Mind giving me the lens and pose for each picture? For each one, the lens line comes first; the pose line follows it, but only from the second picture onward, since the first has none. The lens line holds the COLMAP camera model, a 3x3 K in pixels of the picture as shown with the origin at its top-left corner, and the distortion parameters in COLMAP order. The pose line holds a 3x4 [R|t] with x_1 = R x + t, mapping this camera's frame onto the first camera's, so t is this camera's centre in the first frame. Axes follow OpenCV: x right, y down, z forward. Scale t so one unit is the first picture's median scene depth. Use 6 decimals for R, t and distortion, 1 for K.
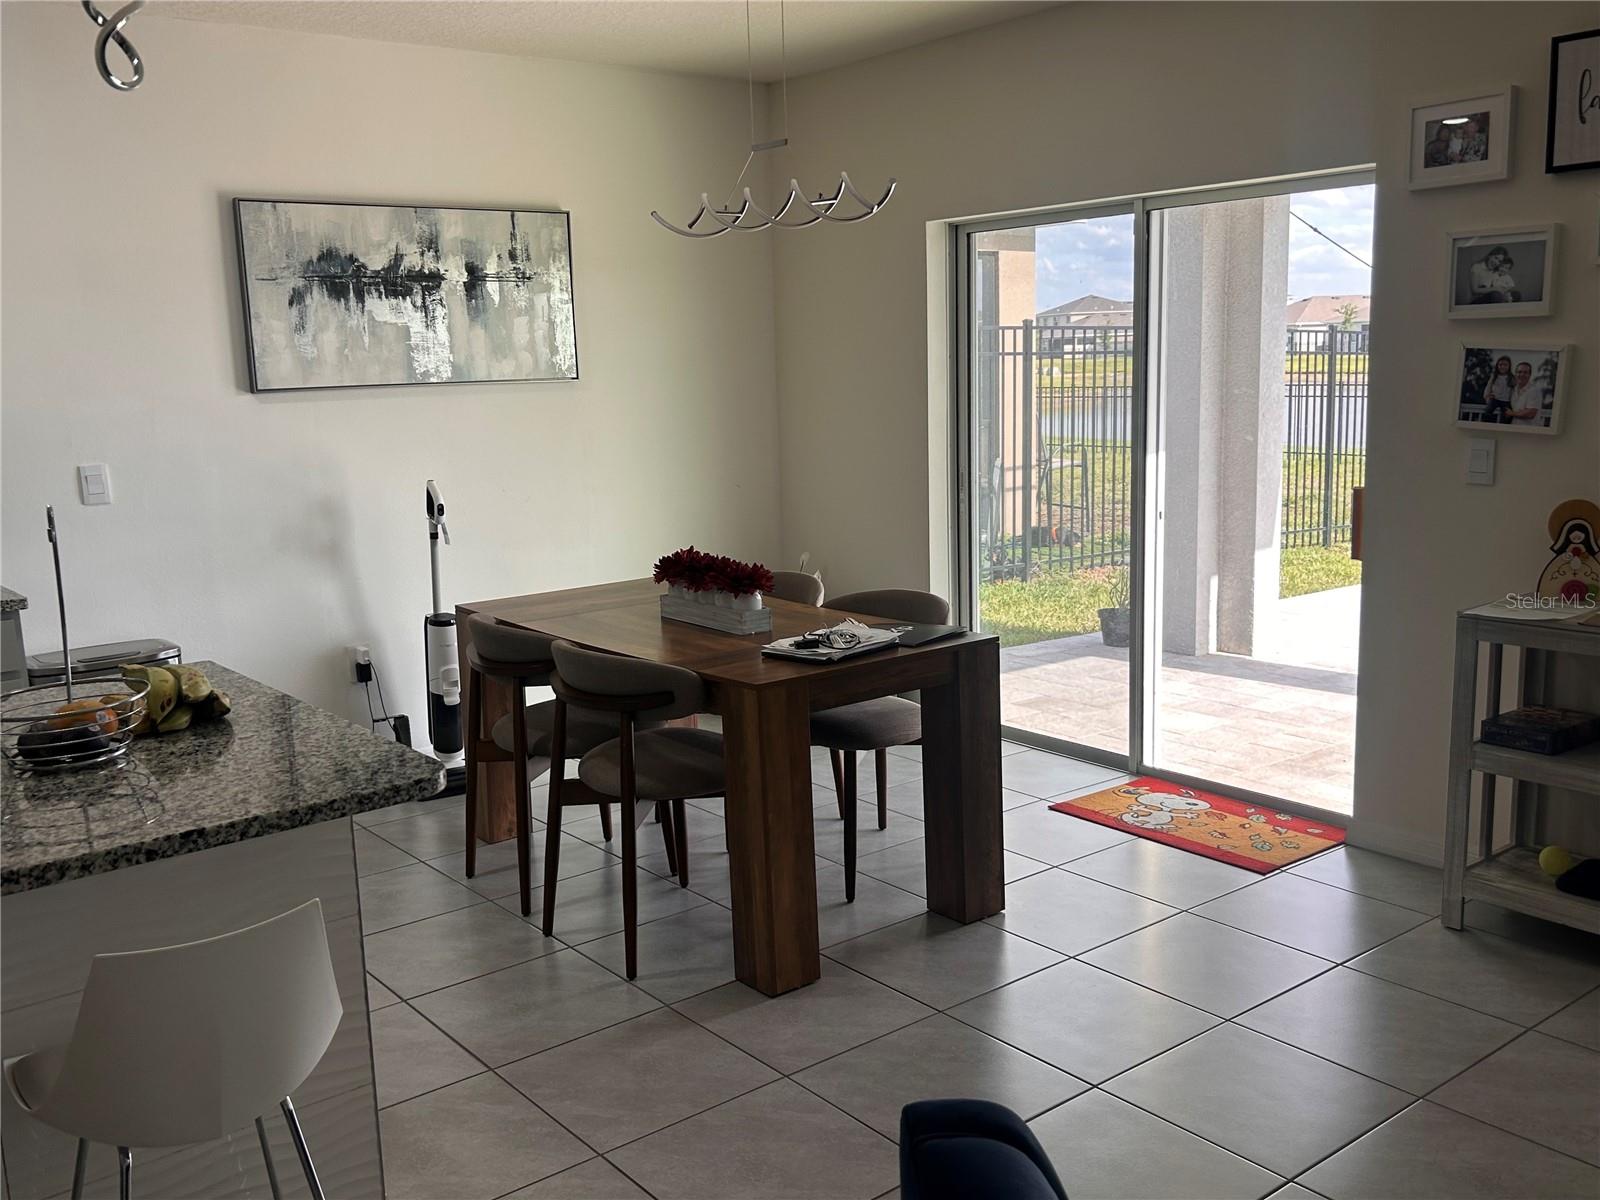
lens RADIAL K [[1447.4, 0, 797.4], [0, 1447.4, 616.9], [0, 0, 1]] dist [0.016794, 0.008654]
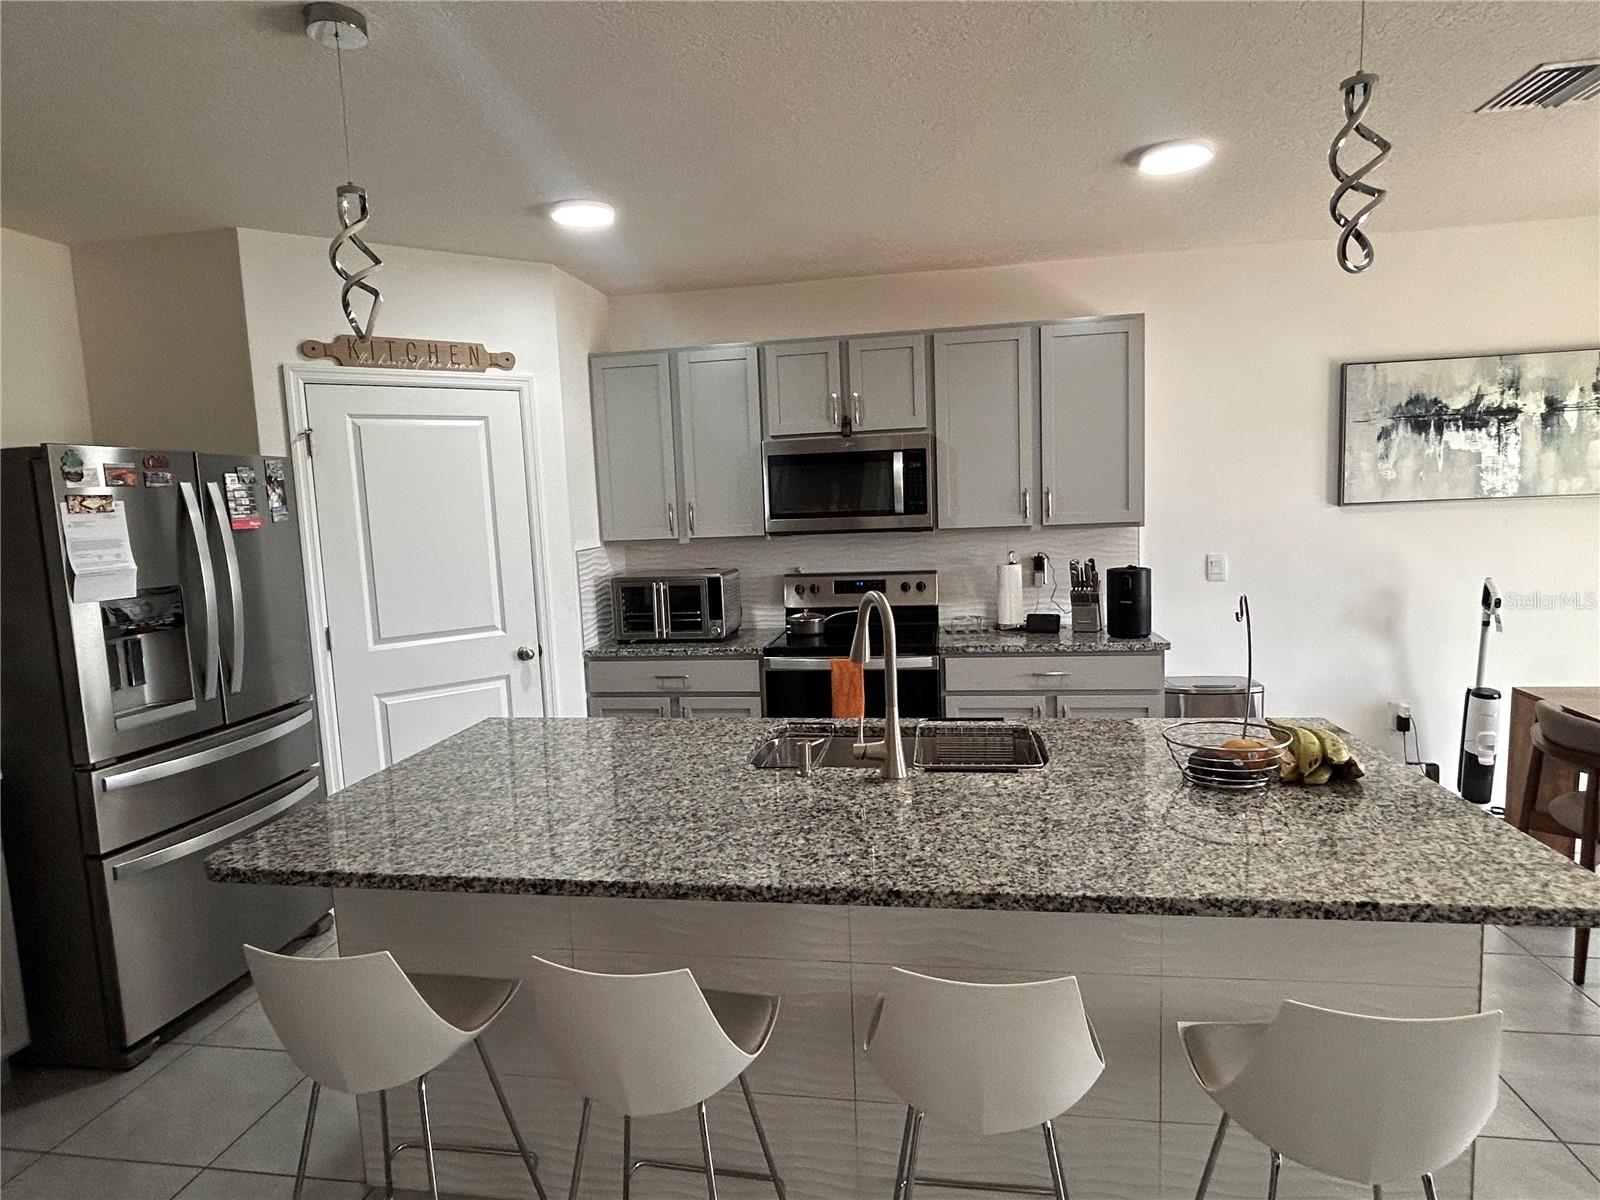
lens RADIAL K [[915.8, 0, 791.4], [0, 915.8, 604.3], [0, 0, 1]] dist [-0.000492, 0.000995]
pose [[0.664848, 0.086624, -0.741939, -0.071734], [-0.115441, 0.993235, 0.012518, -0.014753], [0.738004, 0.077328, 0.670351, 0.058655]]
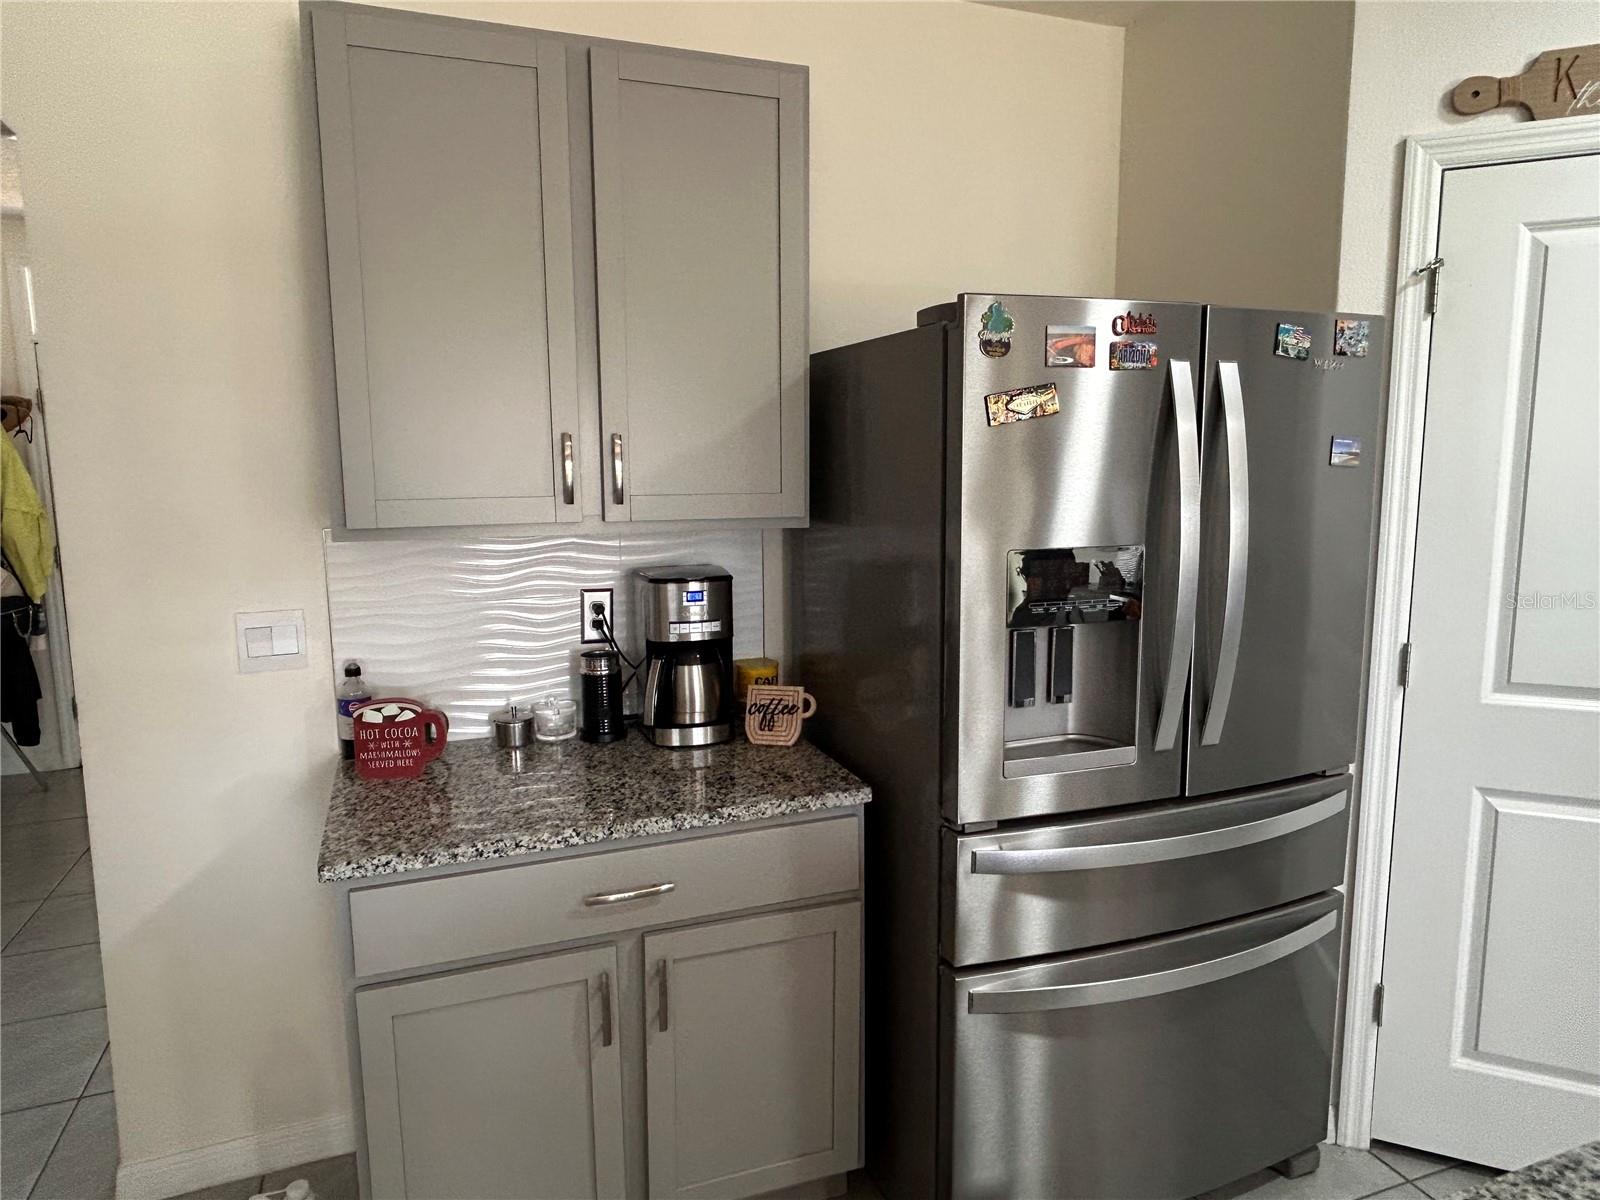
lens RADIAL K [[1026.0, 0, 797.2], [0, 1026.0, 590.4], [0, 0, 1]] dist [-0.002503, 0.003193]
pose [[-0.304151, 0.163838, -0.938429, -0.228311], [-0.158271, 0.962717, 0.219375, -0.017579], [0.939384, 0.215249, -0.266880, 0.103533]]
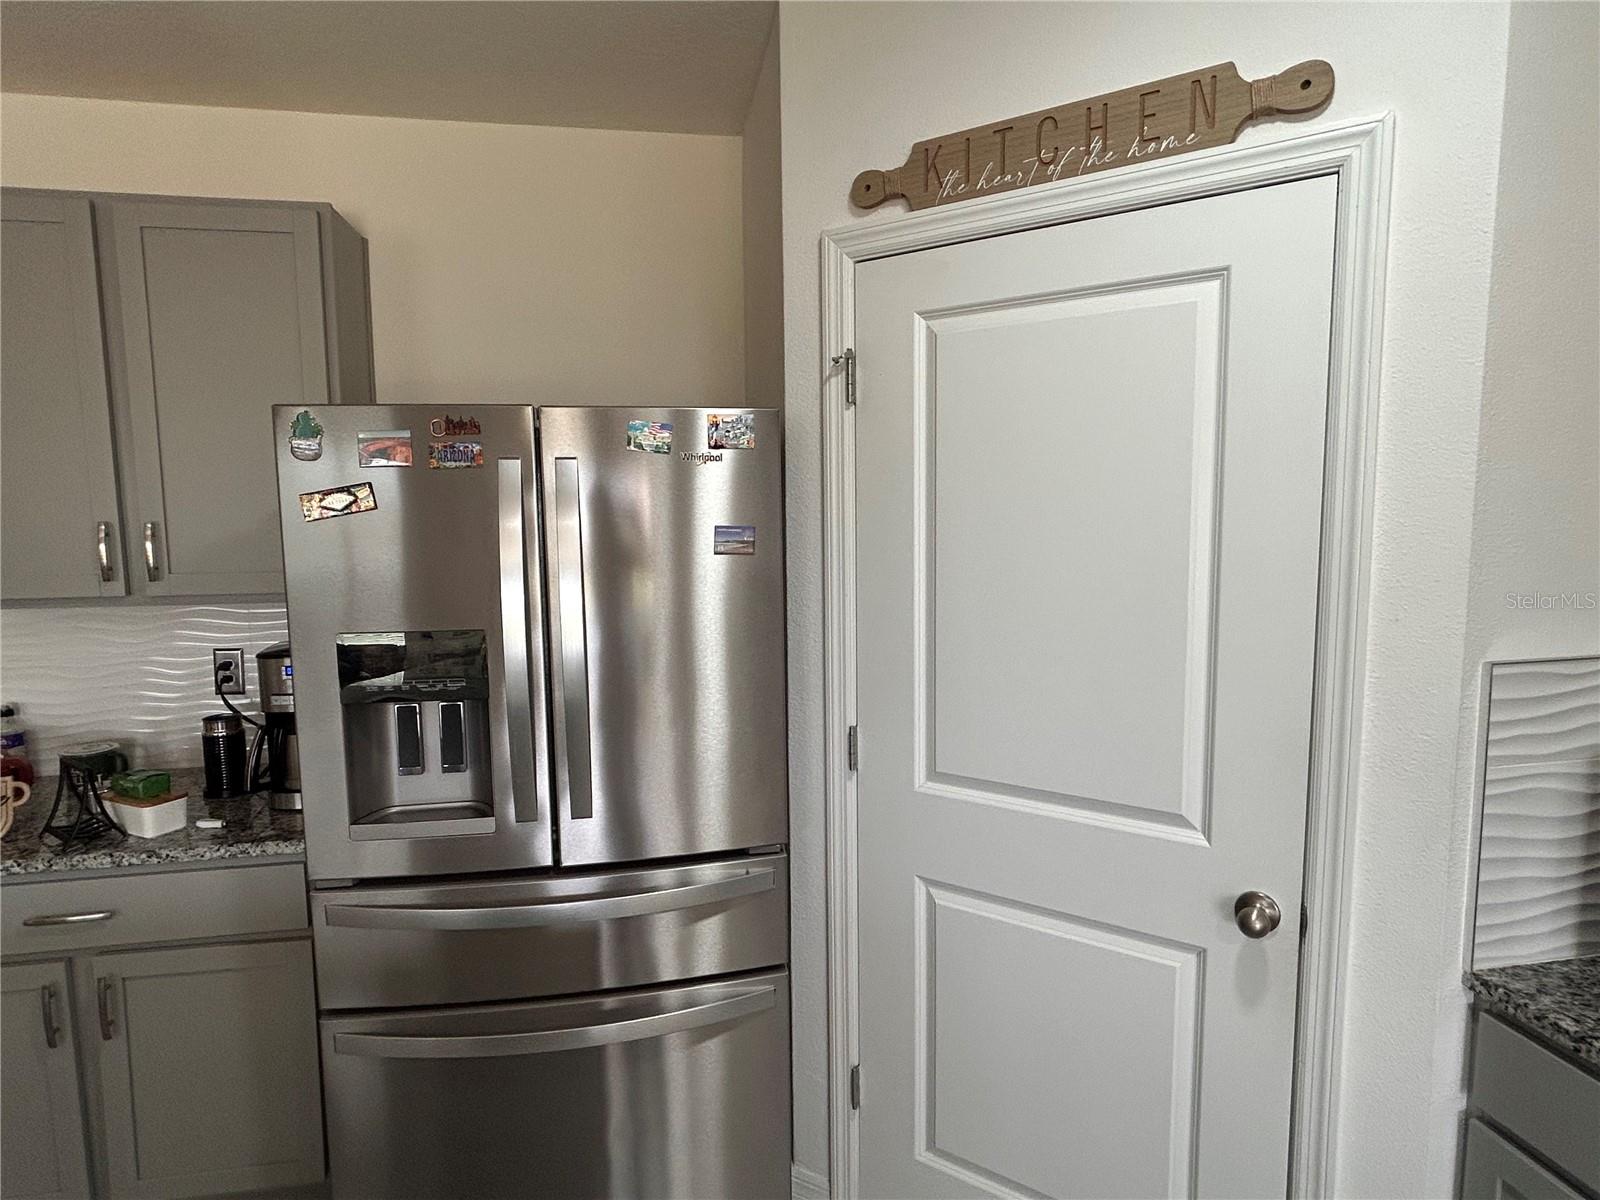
lens RADIAL K [[915.8, 0, 803.6], [0, 915.8, 599.1], [0, 0, 1]] dist [-0.000492, 0.000995]
pose [[-0.480907, 0.130928, -0.866941, -0.300210], [-0.134244, 0.966133, 0.220376, -0.048173], [0.866433, 0.222362, -0.447044, 0.244137]]
